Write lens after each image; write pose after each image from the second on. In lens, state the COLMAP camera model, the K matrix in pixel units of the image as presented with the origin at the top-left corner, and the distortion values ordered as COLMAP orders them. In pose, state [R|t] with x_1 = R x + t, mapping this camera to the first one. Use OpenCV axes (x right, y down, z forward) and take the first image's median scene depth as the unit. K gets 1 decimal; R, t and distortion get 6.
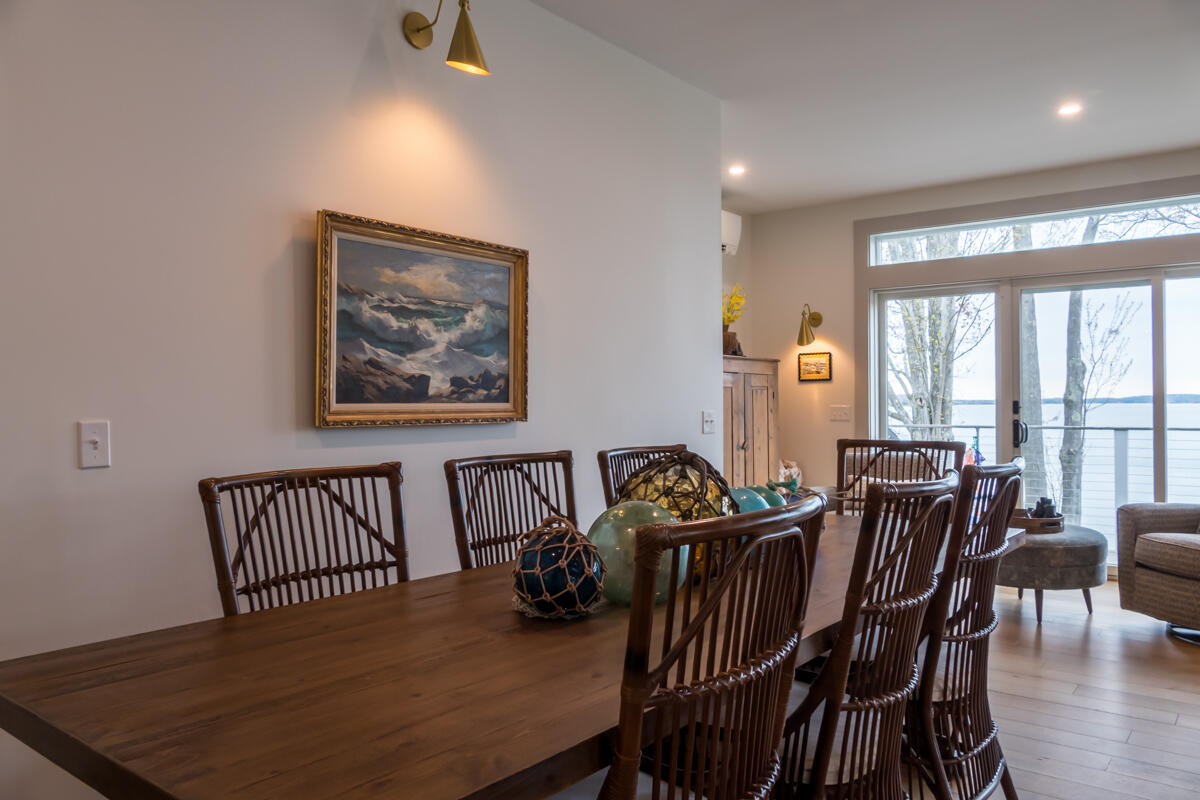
lens RADIAL K [[883.6, 0, 613.6], [0, 883.6, 400.4], [0, 0, 1]] dist [-0.012357, 0.000773]
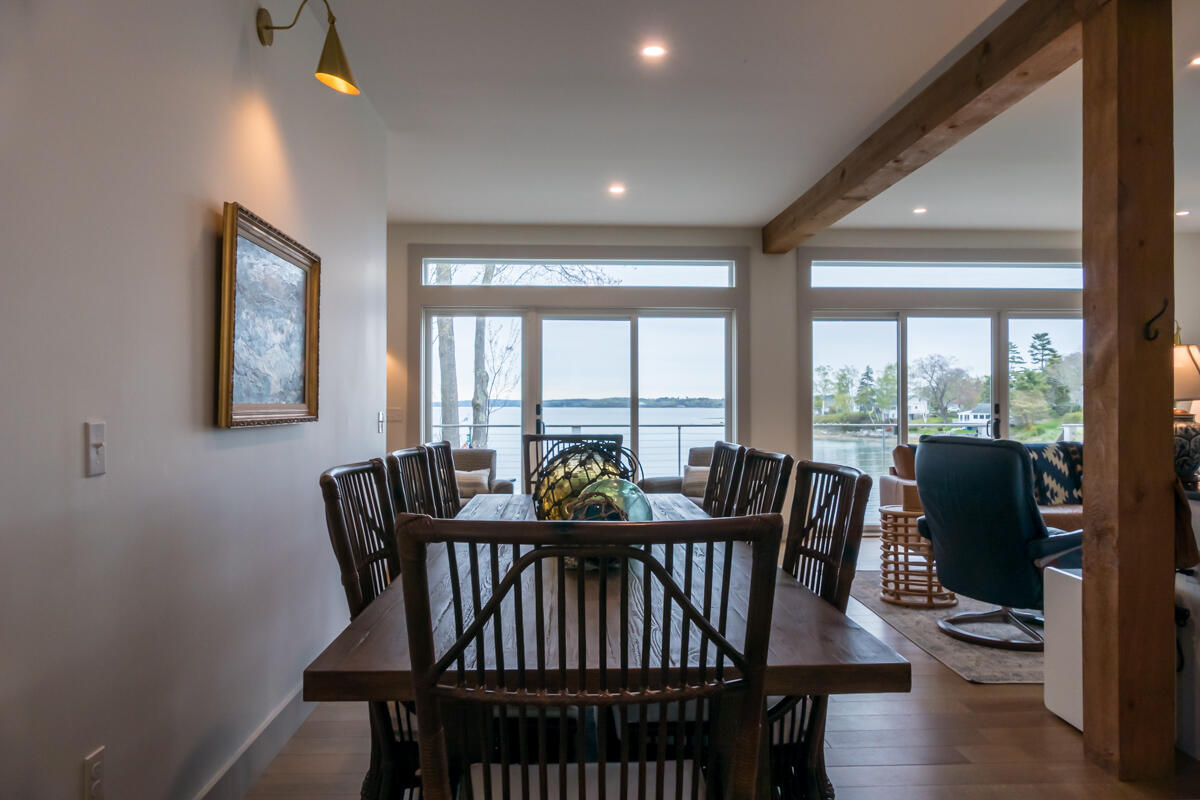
lens RADIAL K [[852.1, 0, 599.5], [0, 852.1, 395.5], [0, 0, 1]] dist [-0.038403, 0.031678]
pose [[0.767766, 0.011811, 0.640622, -0.226204], [-0.006118, 0.999920, -0.011103, 0.001099], [-0.640702, 0.004606, 0.767776, 0.011286]]
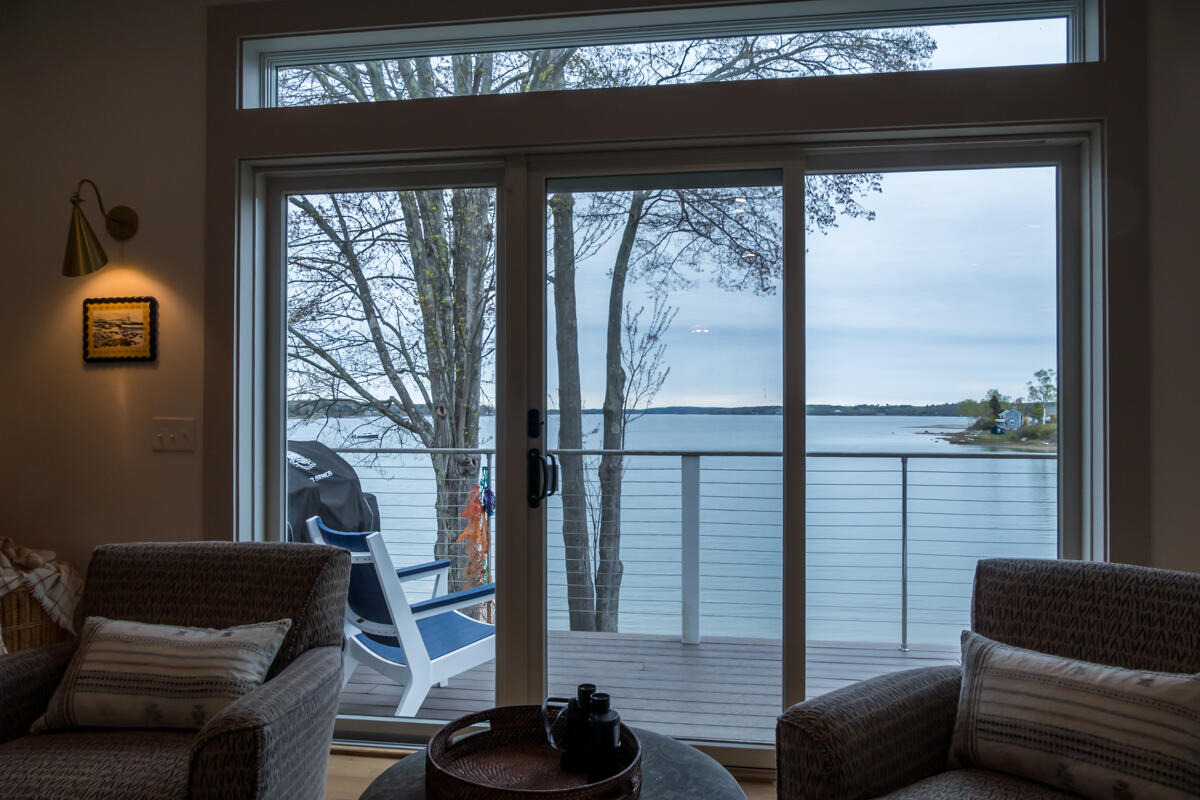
lens RADIAL K [[859.2, 0, 604.8], [0, 859.2, 400.5], [0, 0, 1]] dist [-0.014276, 0.000347]
pose [[0.887184, 0.012368, 0.461249, 0.246552], [-0.007354, 0.999893, -0.012667, 0.001006], [-0.461356, 0.007846, 0.887180, 0.508695]]
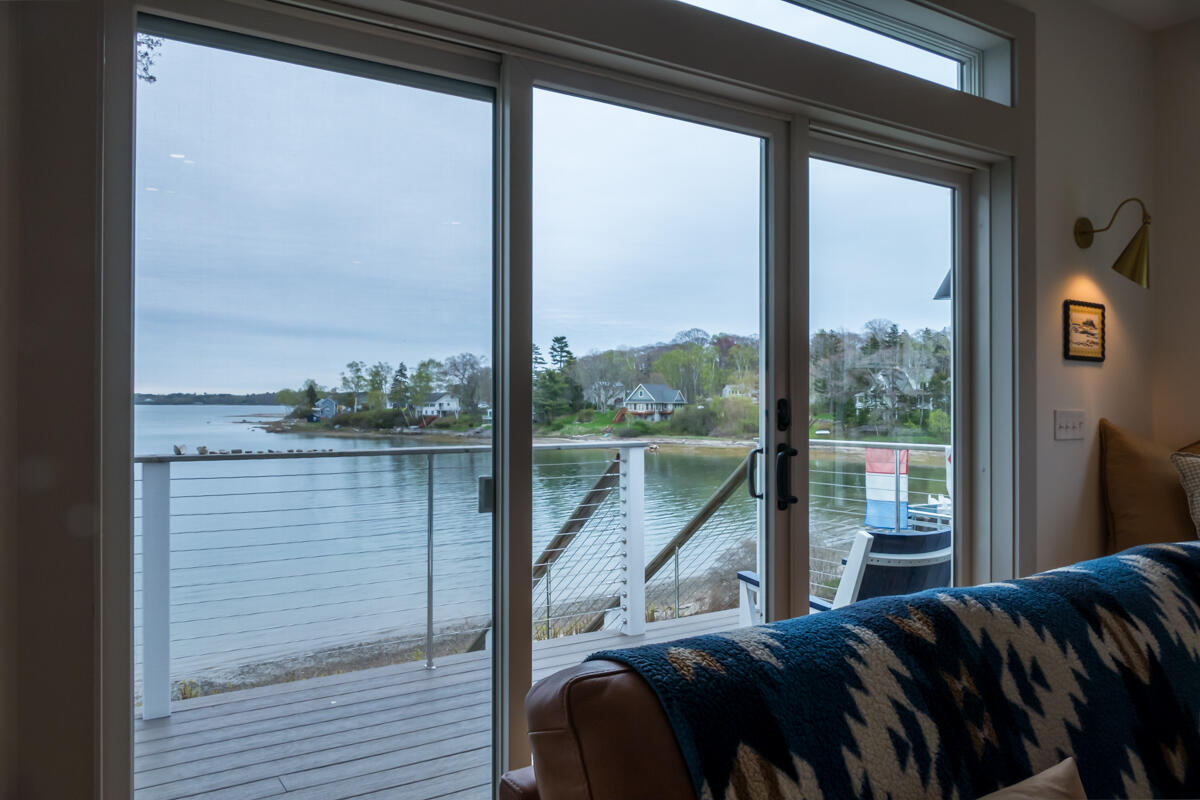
lens RADIAL K [[859.8, 0, 607.4], [0, 859.8, 390.6], [0, 0, 1]] dist [0.003998, 0.000462]
pose [[0.327948, 0.018698, 0.944511, 0.509605], [-0.007739, 0.999824, -0.017107, -0.000528], [-0.944664, -0.001699, 0.328035, 0.478715]]
